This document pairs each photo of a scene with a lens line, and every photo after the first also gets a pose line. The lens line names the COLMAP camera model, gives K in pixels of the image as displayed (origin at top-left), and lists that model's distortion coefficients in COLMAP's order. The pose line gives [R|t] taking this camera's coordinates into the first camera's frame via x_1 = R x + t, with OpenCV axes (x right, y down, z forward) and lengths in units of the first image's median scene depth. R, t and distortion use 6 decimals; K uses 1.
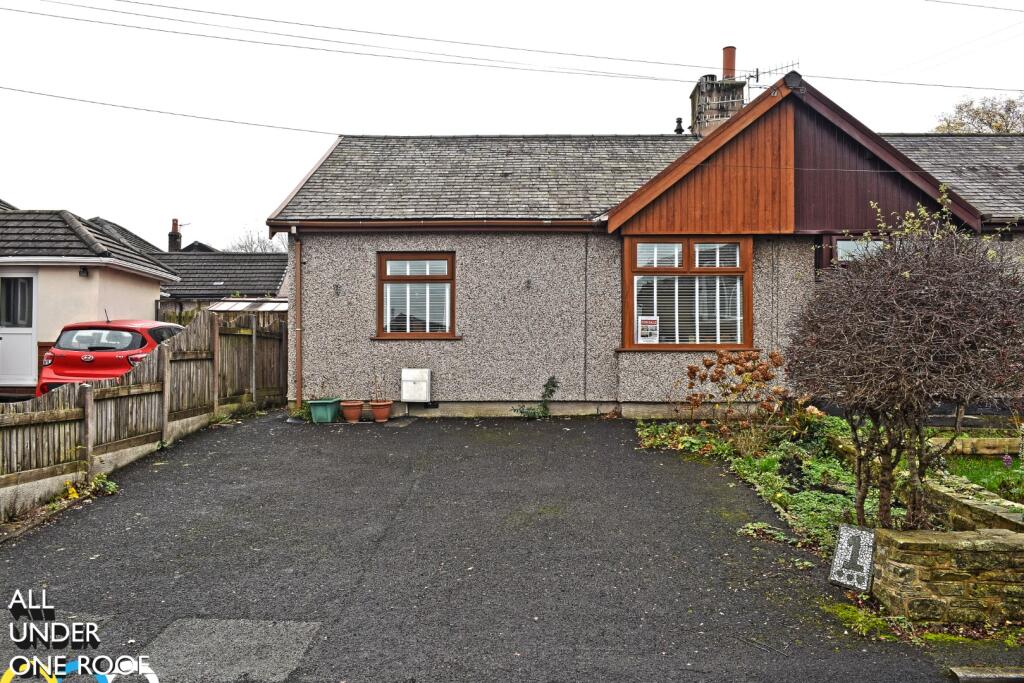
lens RADIAL K [[813.0, 0, 511.1], [0, 813.0, 350.6], [0, 0, 1]] dist [-0.024447, 0.003621]
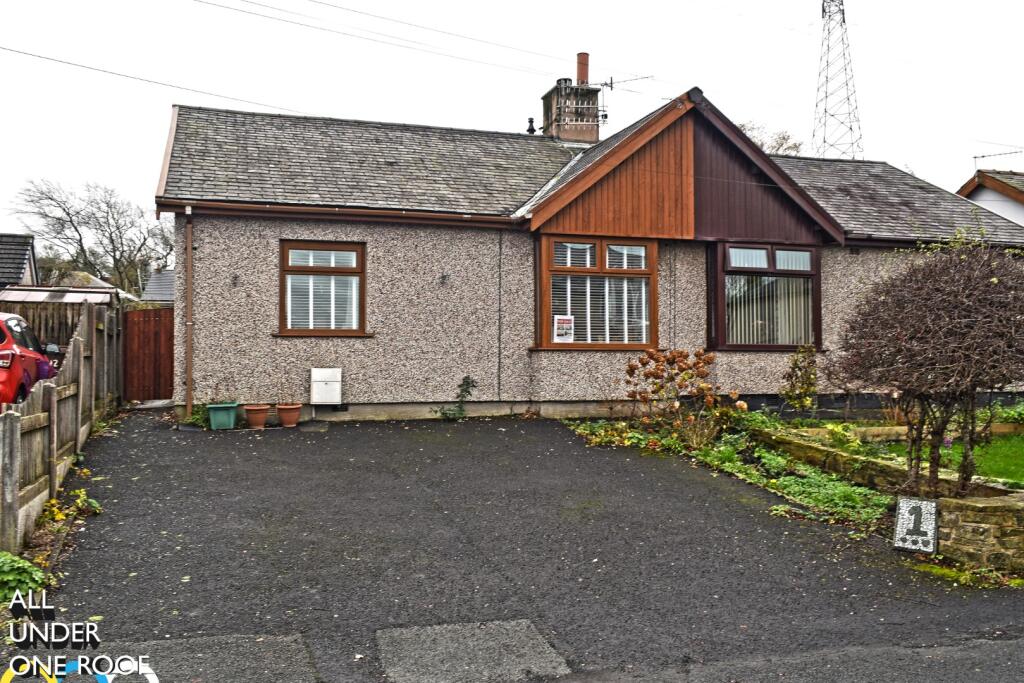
lens RADIAL K [[867.9, 0, 511.6], [0, 867.9, 335.1], [0, 0, 1]] dist [-0.023932, 0.001491]
pose [[0.949257, 0.009853, 0.314348, -0.227040], [-0.002726, 0.999729, -0.023104, 0.006893], [-0.314491, 0.021075, 0.949027, 0.004130]]
